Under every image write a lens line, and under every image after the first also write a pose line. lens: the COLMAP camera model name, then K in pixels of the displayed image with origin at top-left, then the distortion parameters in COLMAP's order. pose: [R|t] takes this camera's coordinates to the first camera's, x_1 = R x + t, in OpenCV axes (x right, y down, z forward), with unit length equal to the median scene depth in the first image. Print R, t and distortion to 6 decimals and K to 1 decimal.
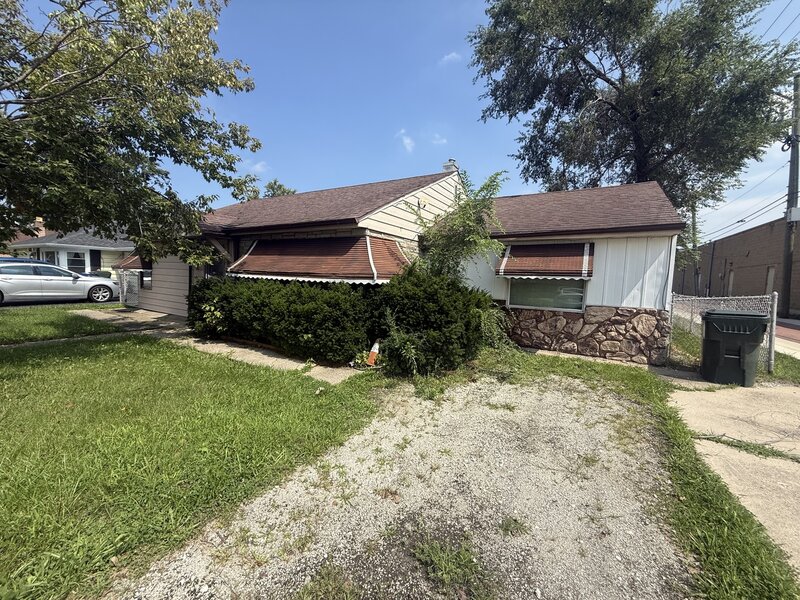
lens RADIAL K [[319.6, 0, 400.5], [0, 319.6, 300.7], [0, 0, 1]] dist [0.001541, 0.000061]
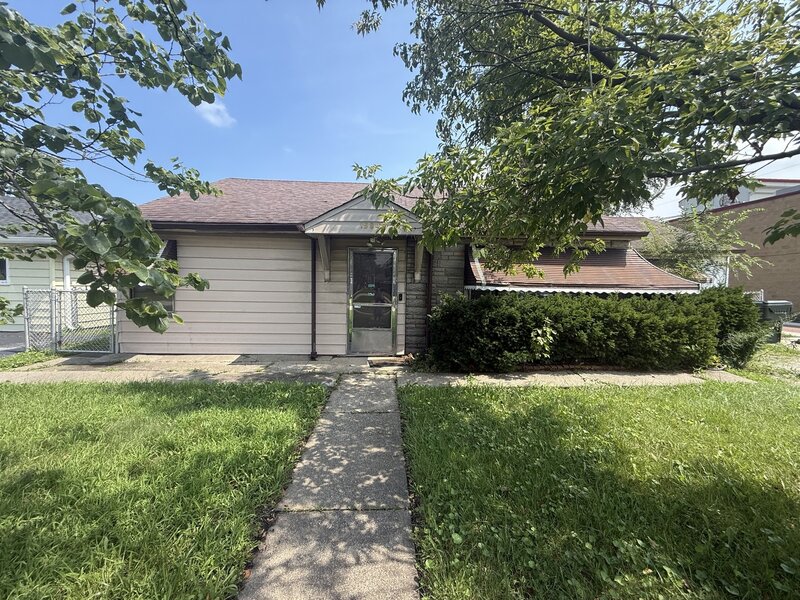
lens RADIAL K [[319.6, 0, 401.0], [0, 319.6, 300.9], [0, 0, 1]] dist [0.001541, 0.000061]
pose [[0.824210, -0.064587, 0.562588, -1.381050], [0.055879, 0.997902, 0.032697, -0.104918], [-0.563520, 0.004488, 0.826090, 0.550727]]
